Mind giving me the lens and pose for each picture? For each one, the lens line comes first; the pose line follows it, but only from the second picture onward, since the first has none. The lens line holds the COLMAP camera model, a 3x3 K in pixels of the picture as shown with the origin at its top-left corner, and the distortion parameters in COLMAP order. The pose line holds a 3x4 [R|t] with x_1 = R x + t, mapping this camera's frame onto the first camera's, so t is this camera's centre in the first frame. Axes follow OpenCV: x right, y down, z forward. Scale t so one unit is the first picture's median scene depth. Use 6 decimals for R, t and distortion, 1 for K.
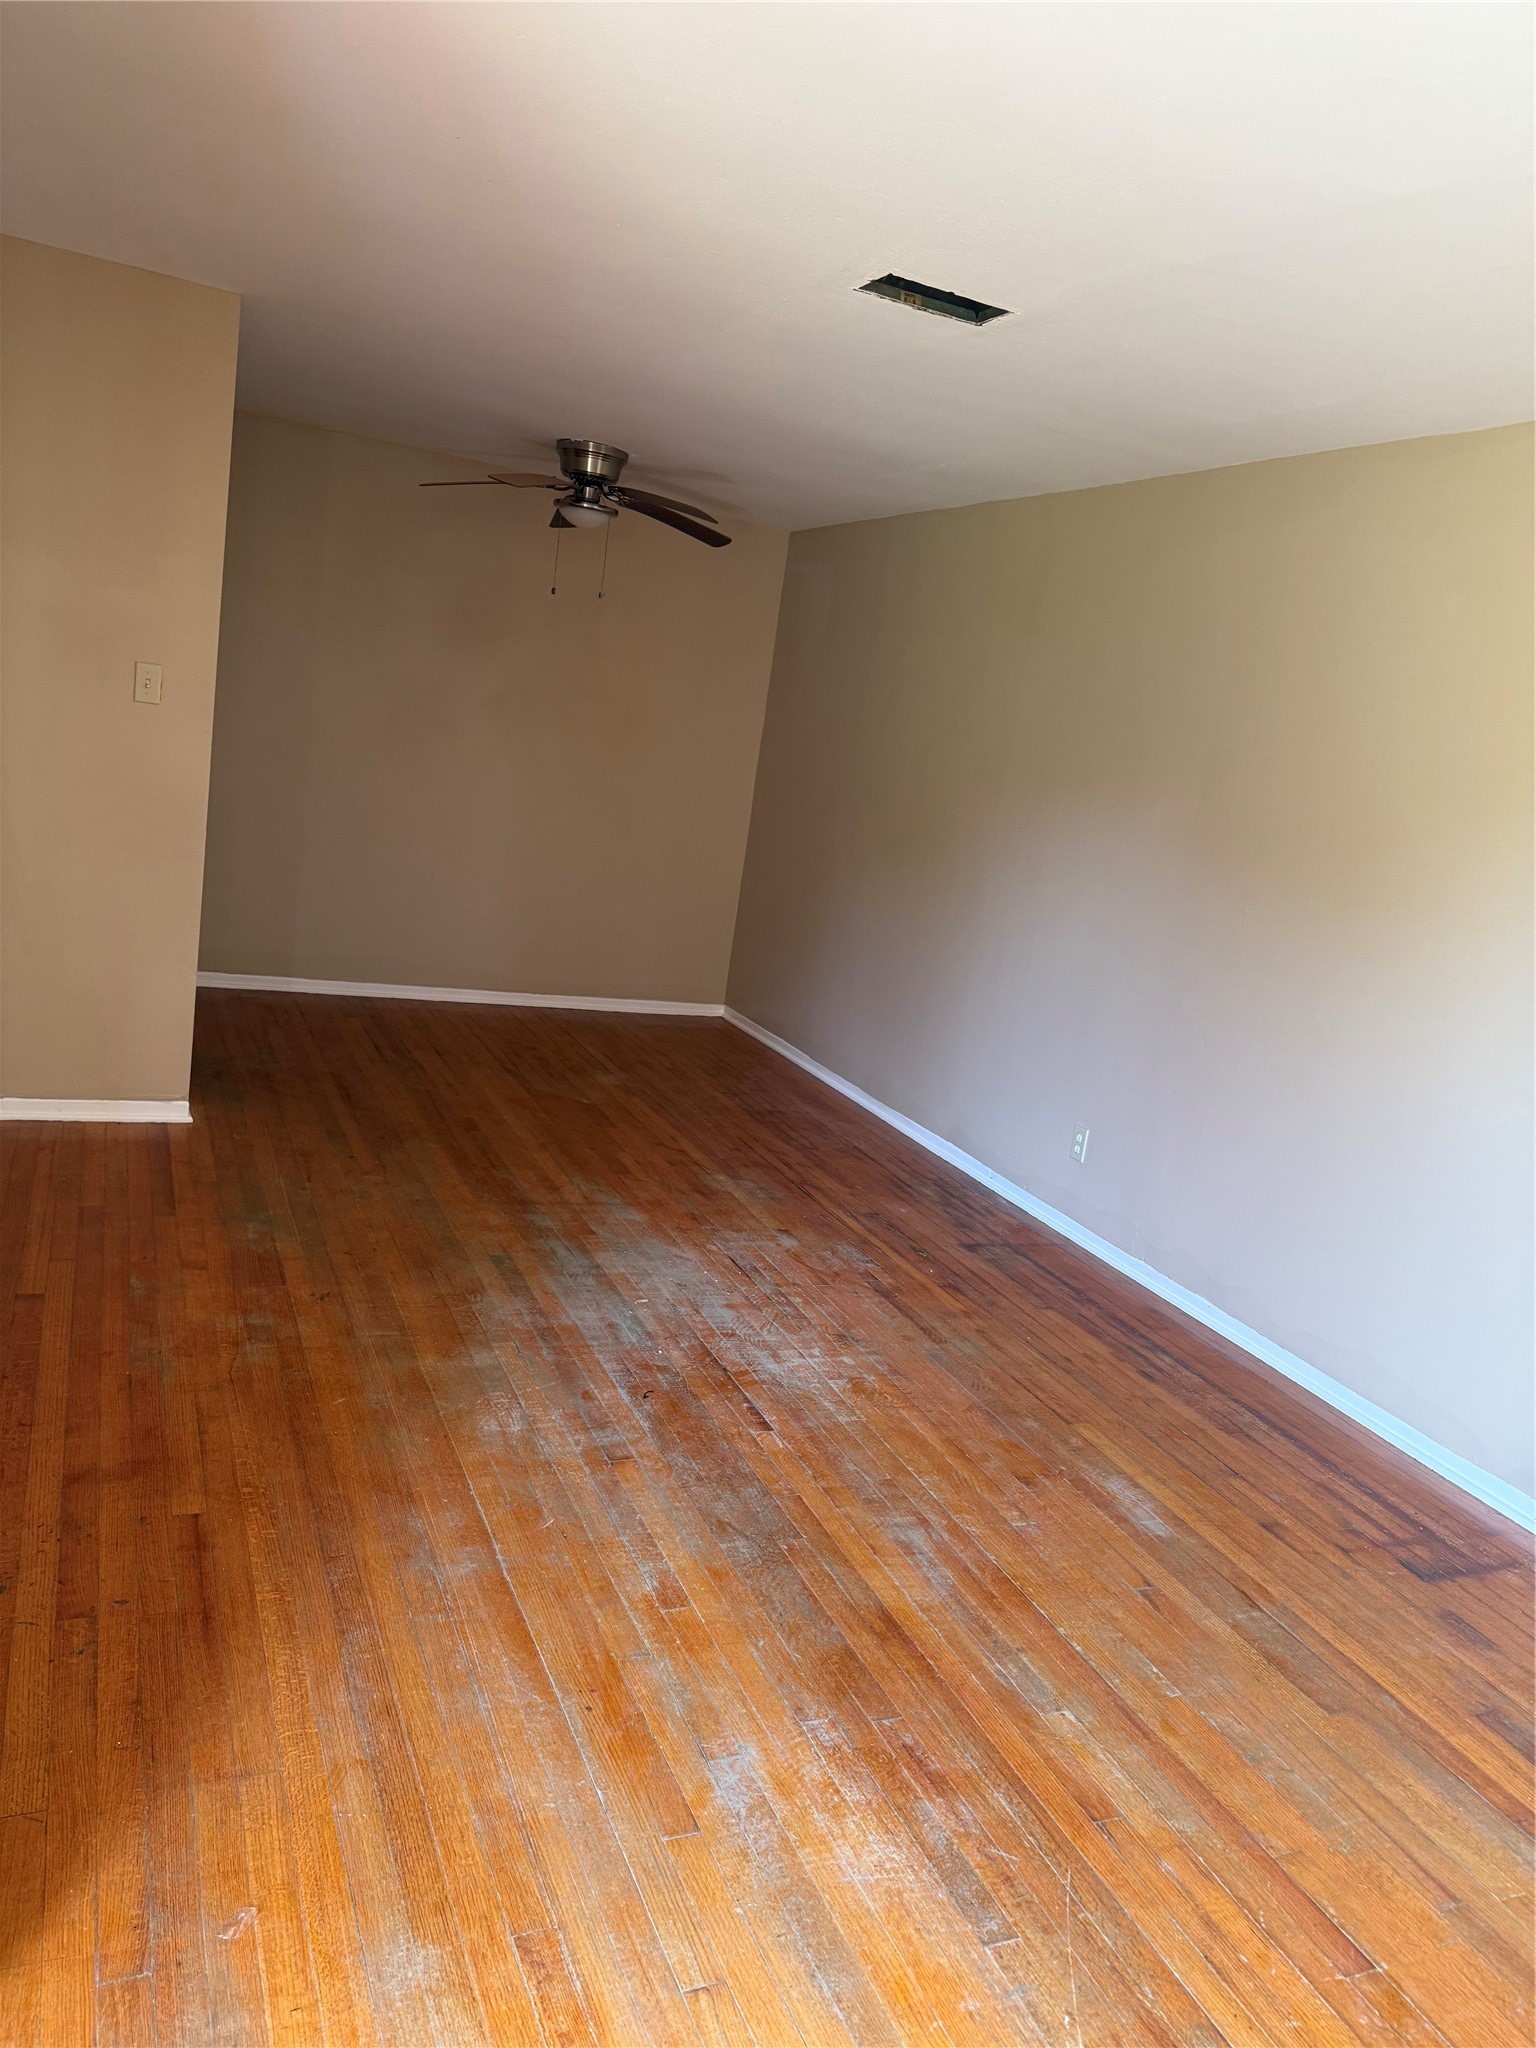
lens RADIAL K [[1482.8, 0, 771.6], [0, 1482.8, 1019.0], [0, 0, 1]] dist [-0.000994, -0.016158]
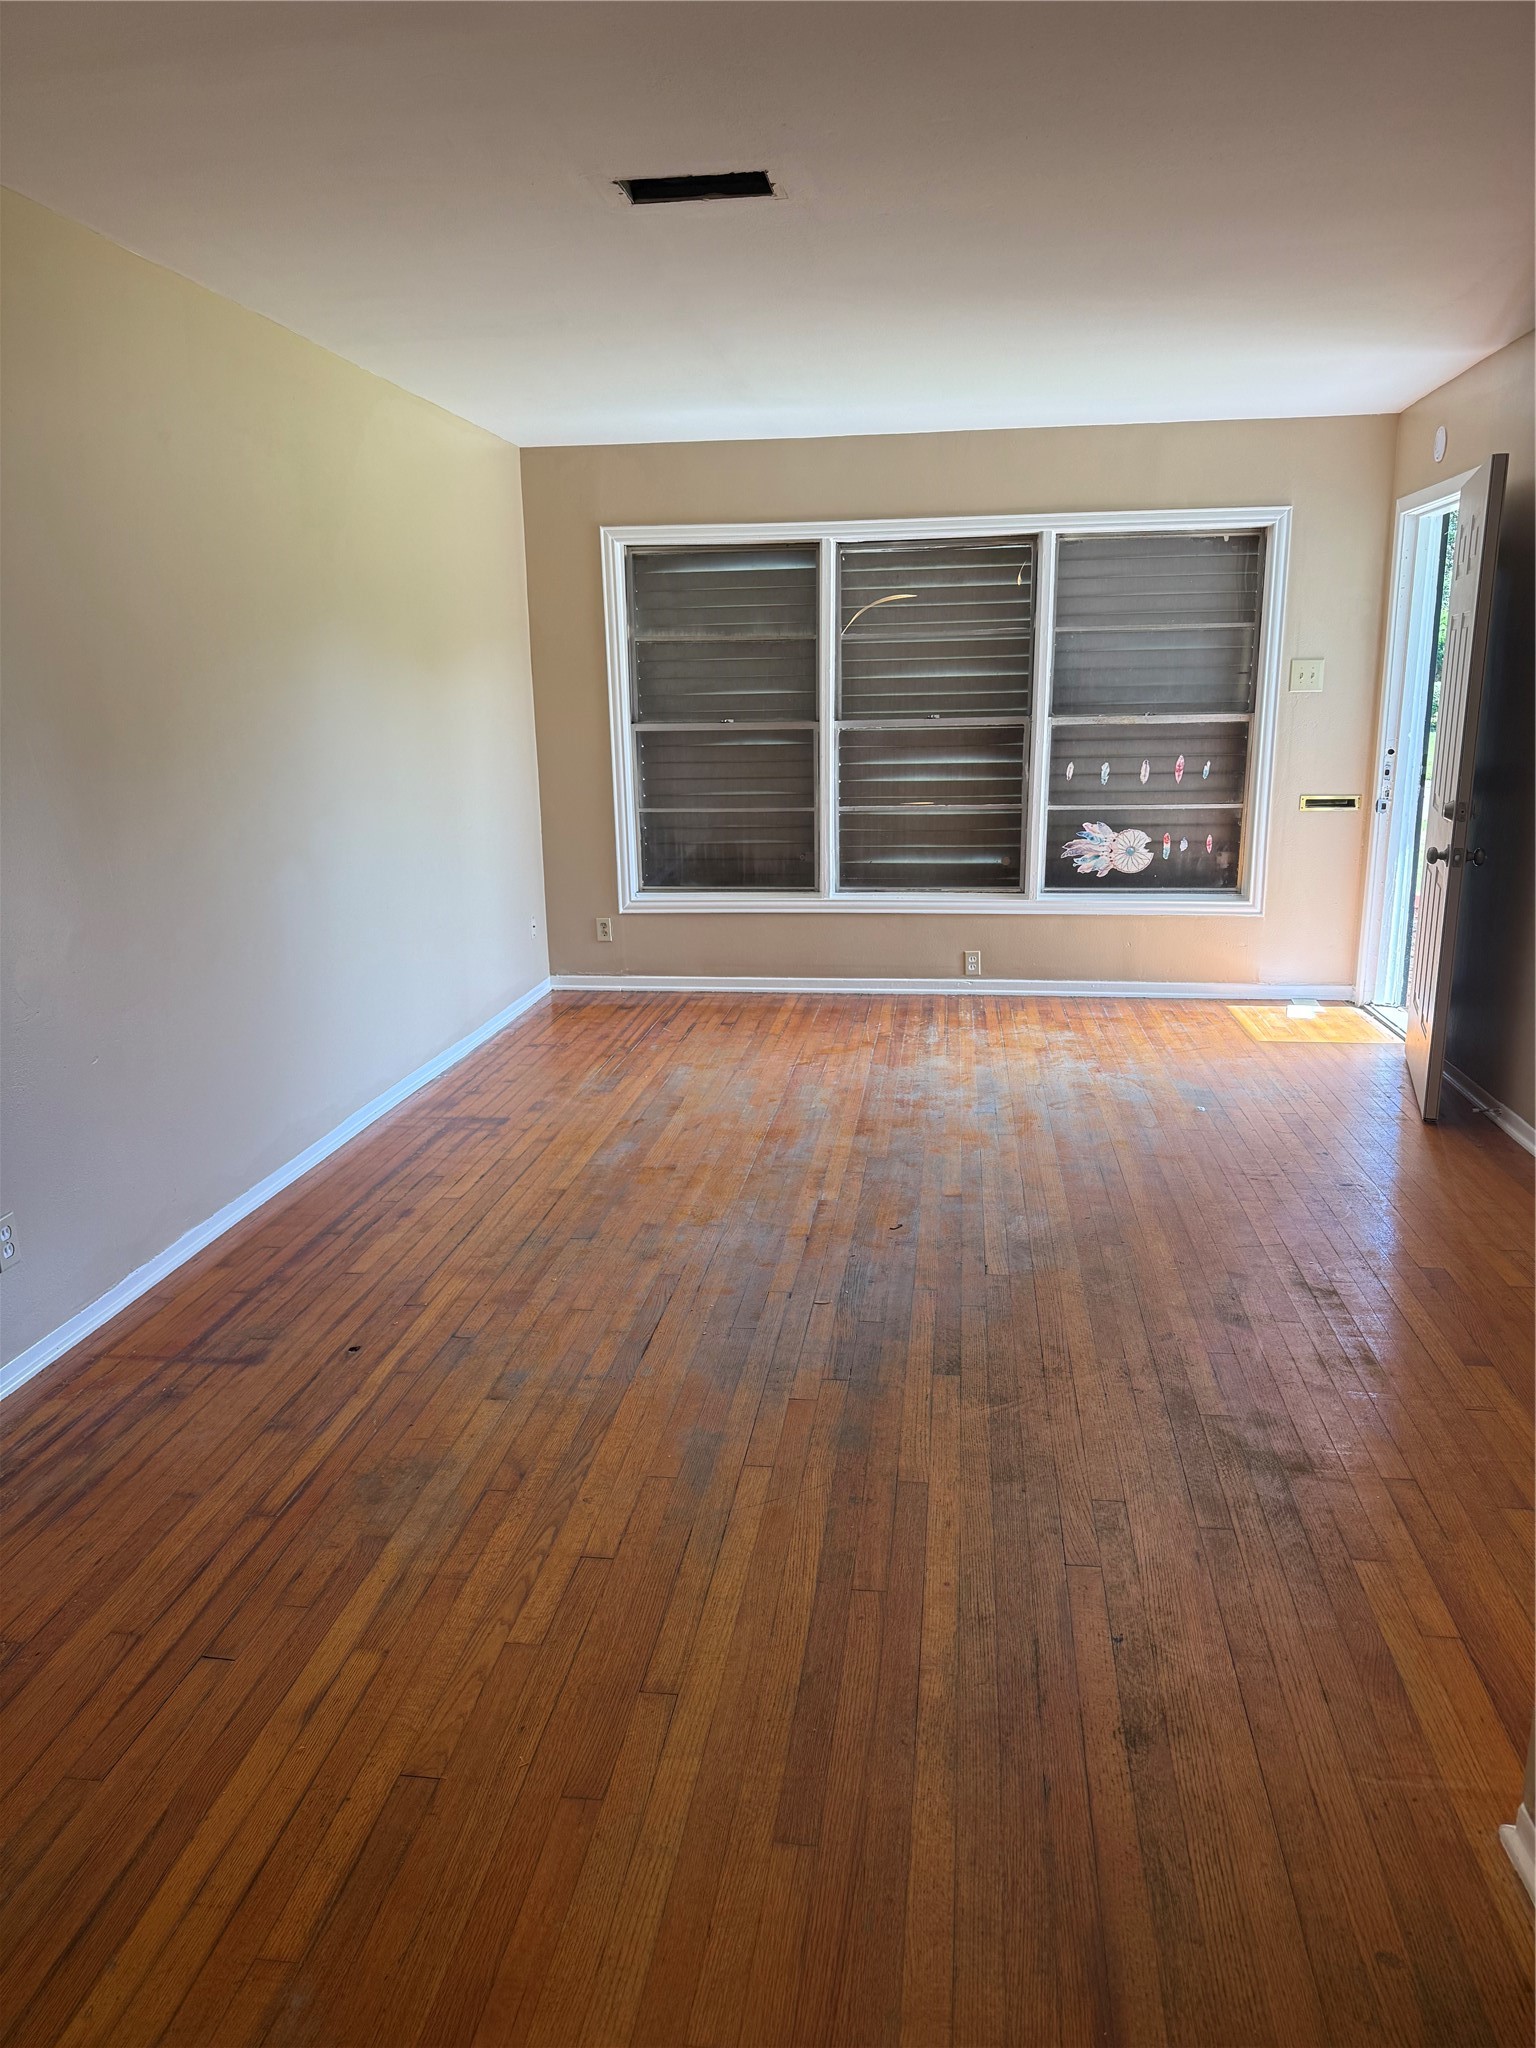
lens RADIAL K [[1482.8, 0, 768.4], [0, 1482.8, 1031.9], [0, 0, 1]] dist [-0.000994, -0.016158]
pose [[-0.856415, -0.244106, 0.454935, -0.544450], [-0.016132, 0.893387, 0.448998, -0.461251], [-0.516036, 0.377190, -0.769048, 2.080274]]
